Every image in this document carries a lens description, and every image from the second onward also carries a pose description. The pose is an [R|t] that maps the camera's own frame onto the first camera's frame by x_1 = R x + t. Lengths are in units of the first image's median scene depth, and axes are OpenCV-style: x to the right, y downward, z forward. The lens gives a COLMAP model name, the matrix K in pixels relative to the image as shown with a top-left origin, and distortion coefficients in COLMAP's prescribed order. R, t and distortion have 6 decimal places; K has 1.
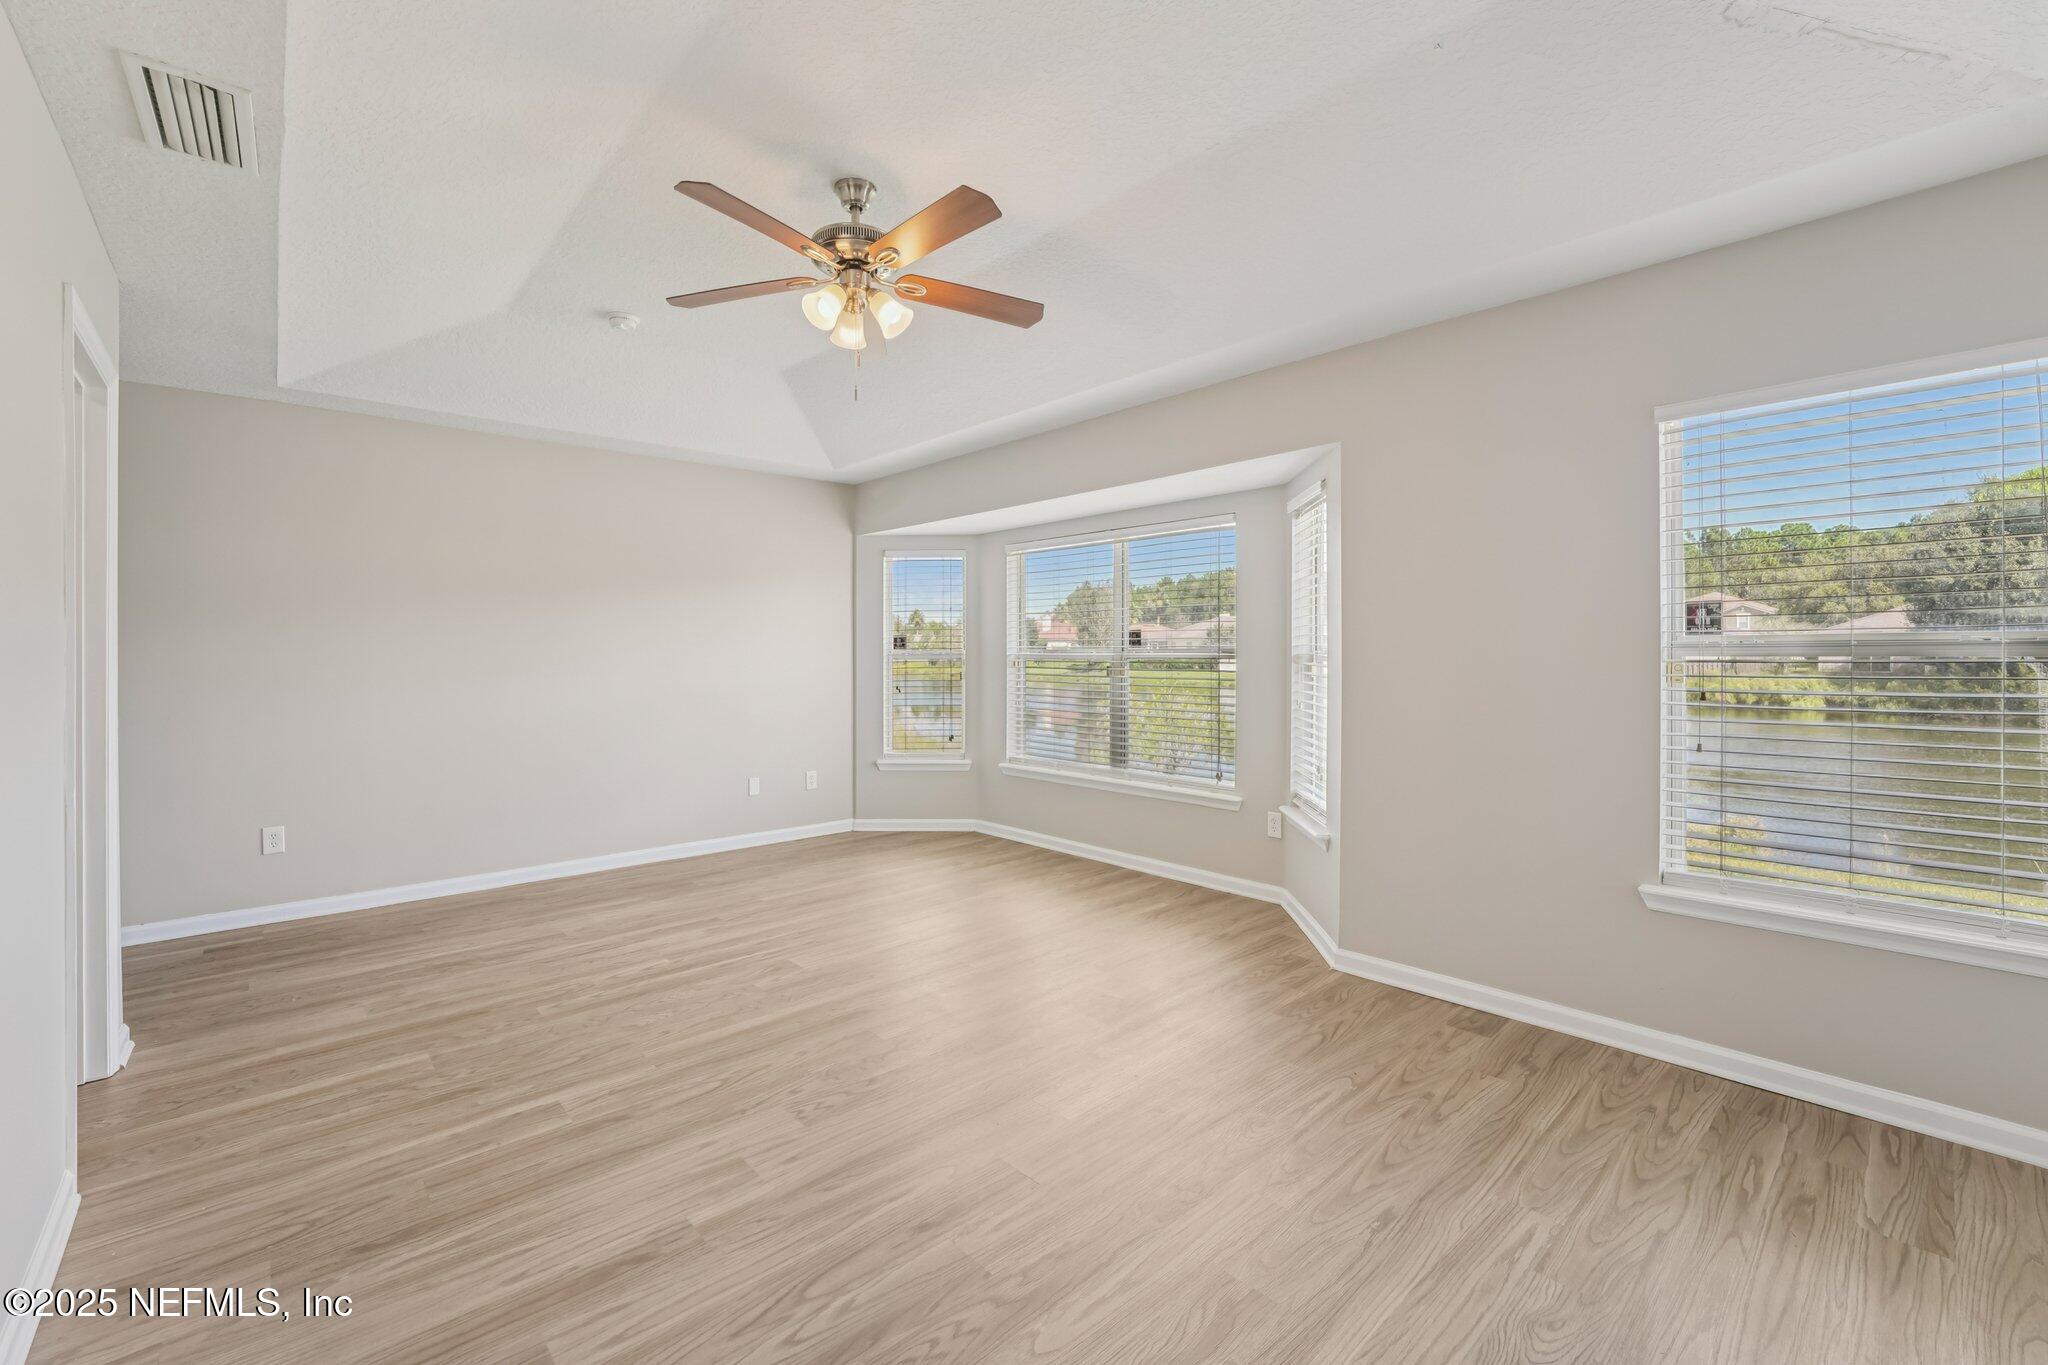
lens RADIAL K [[847.5, 0, 1012.4], [0, 847.5, 645.7], [0, 0, 1]] dist [-0.020717, 0.002455]
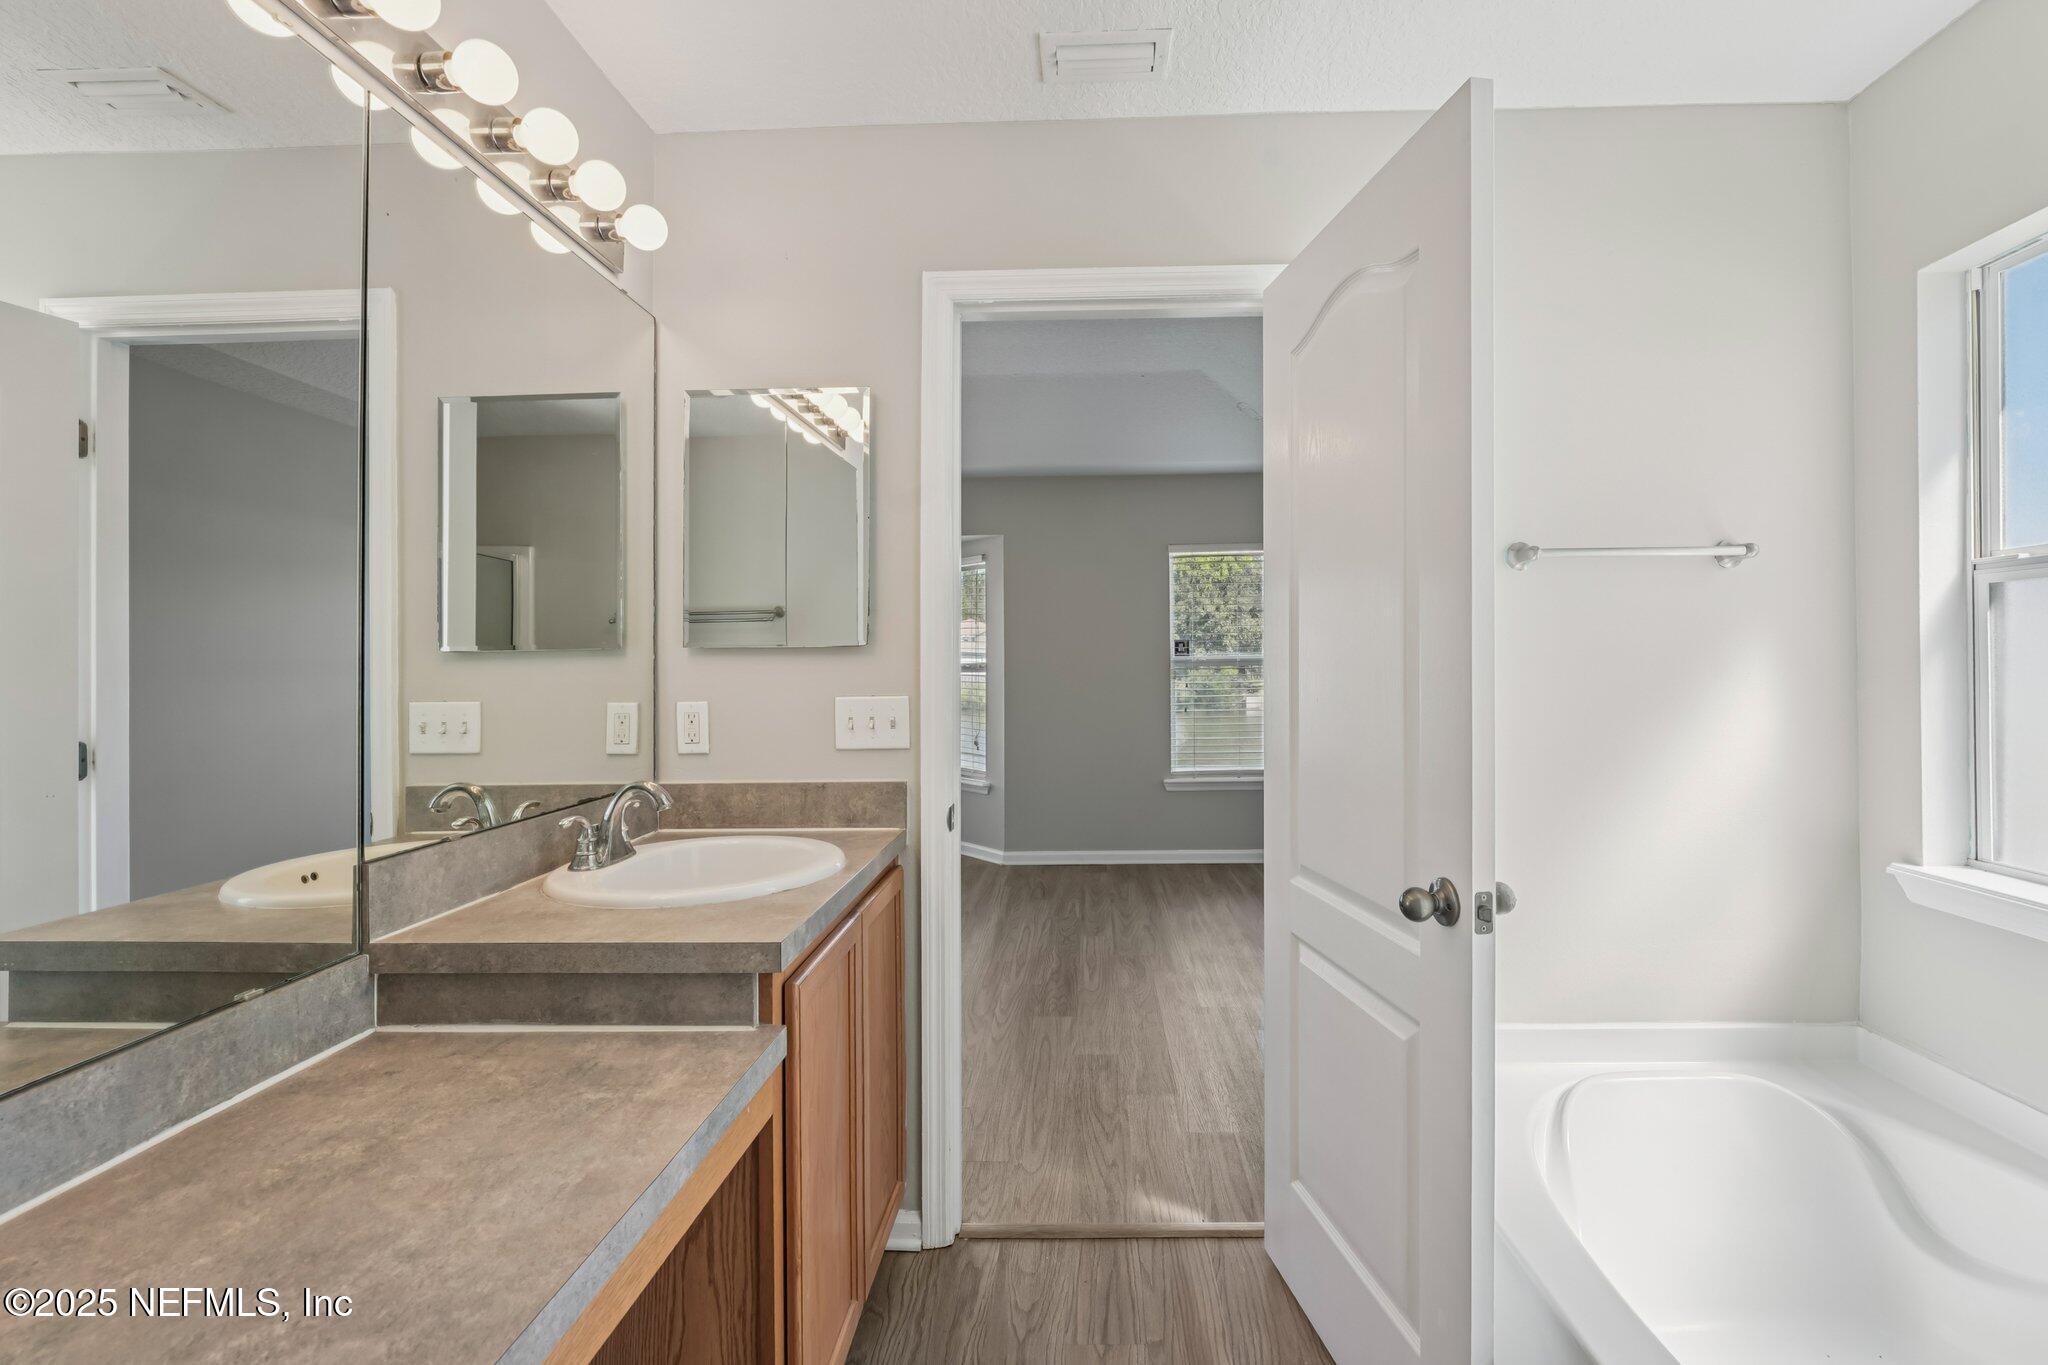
lens RADIAL K [[880.8, 0, 1051.2], [0, 880.8, 667.1], [0, 0, 1]] dist [-0.010297, -0.000329]
pose [[0.694912, -0.006257, 0.719067, -0.860655], [0.002610, 0.999978, 0.006179, -0.000296], [-0.719090, -0.002417, 0.694913, -0.253116]]
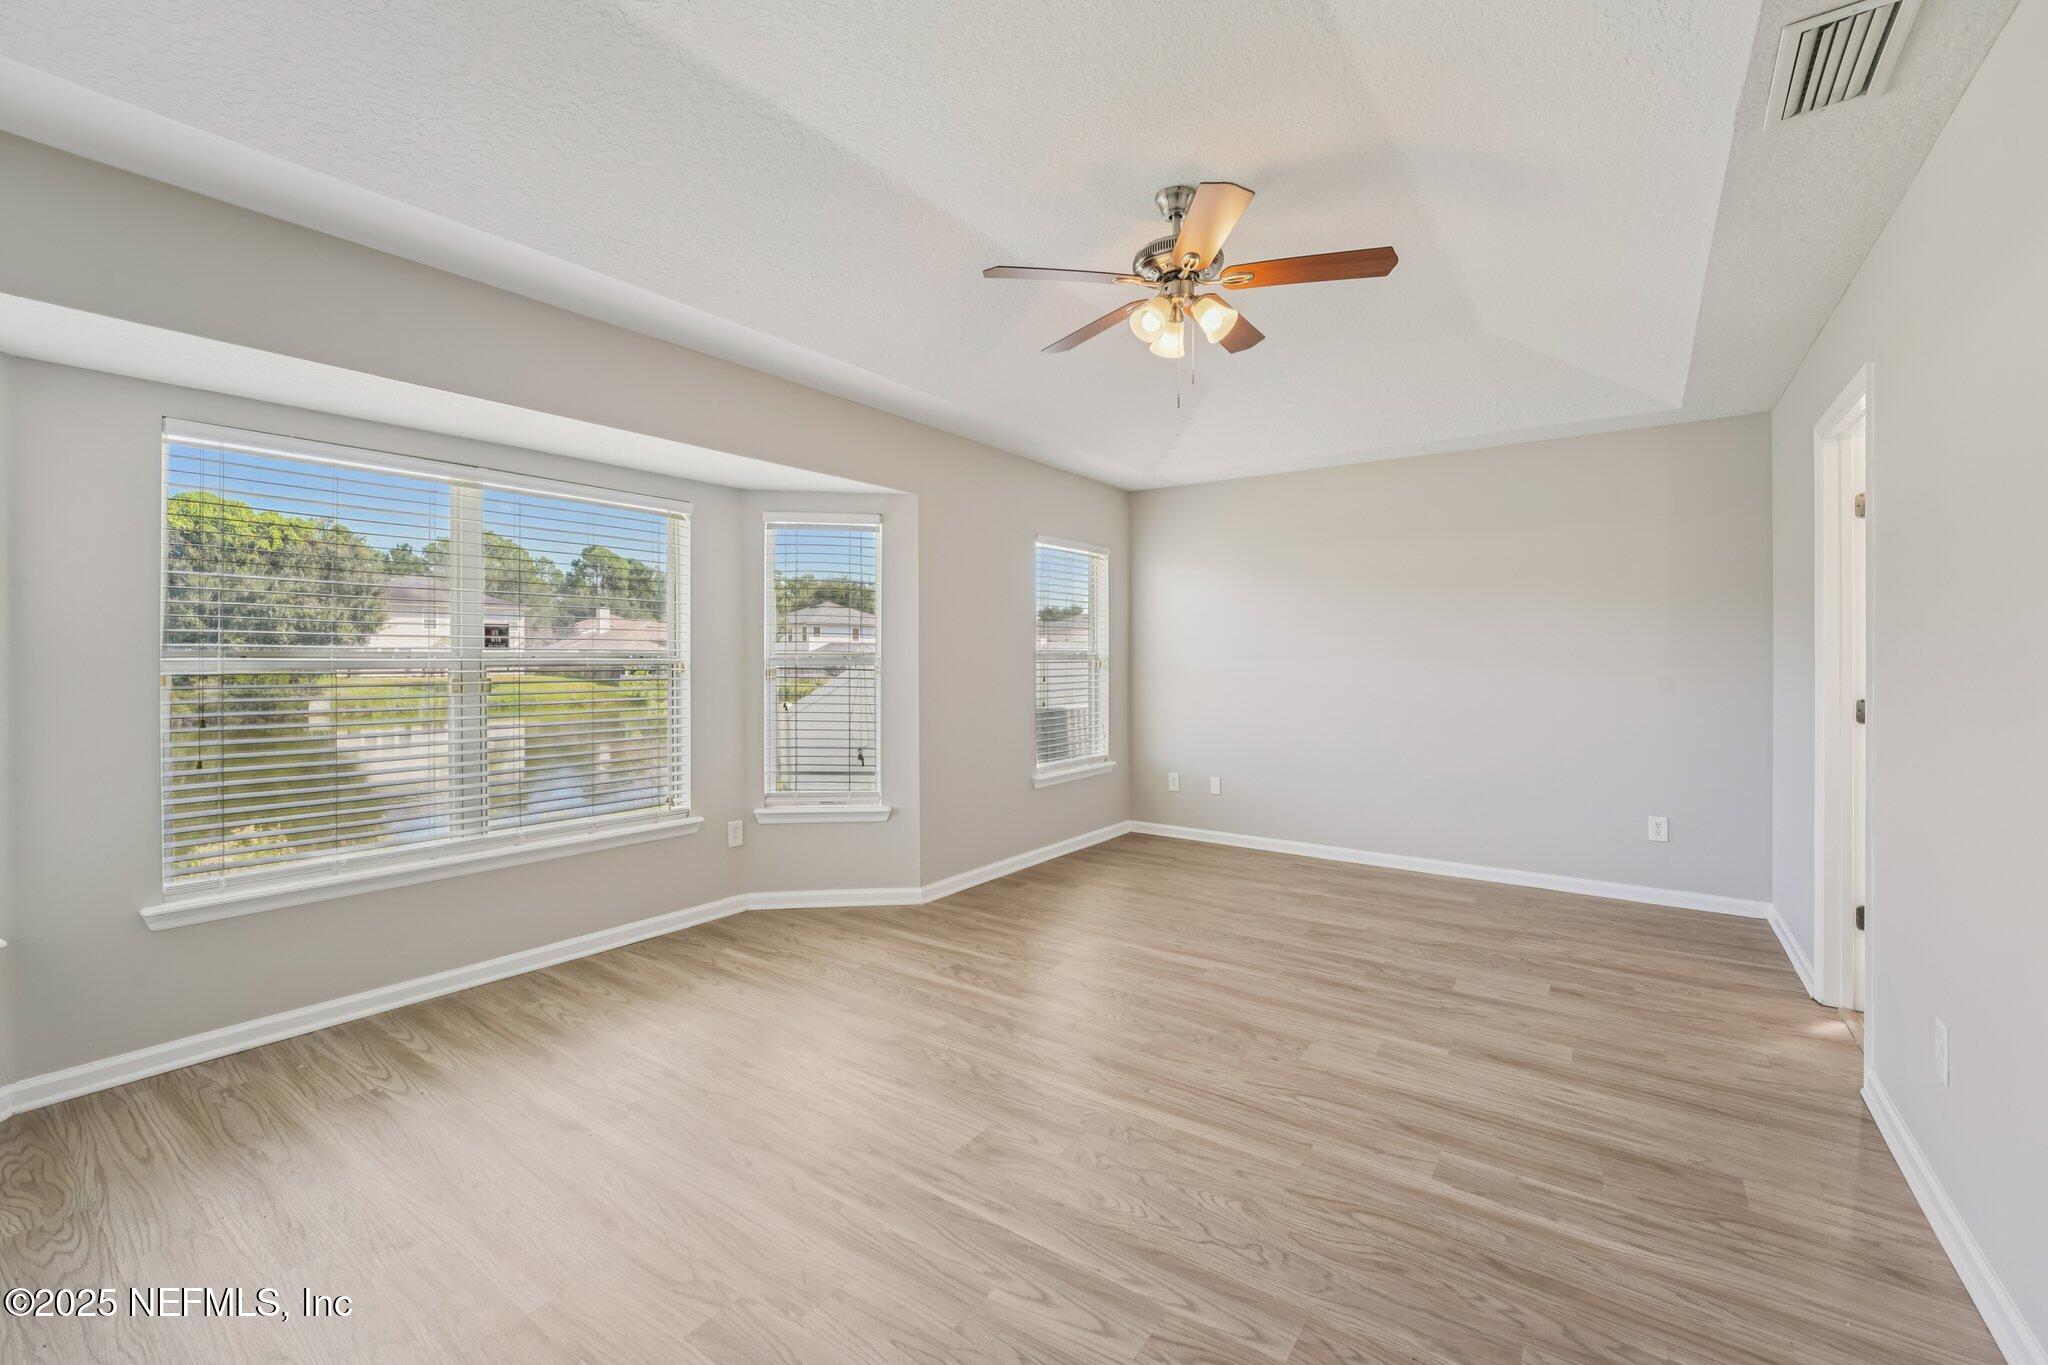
lens RADIAL K [[847.5, 0, 1014.3], [0, 847.5, 679.9], [0, 0, 1]] dist [-0.020717, 0.002455]
pose [[-0.206576, -0.021487, 0.978195, -1.045404], [-0.009932, 0.999753, 0.019863, 0.014733], [-0.978380, -0.005613, -0.206738, 1.302577]]
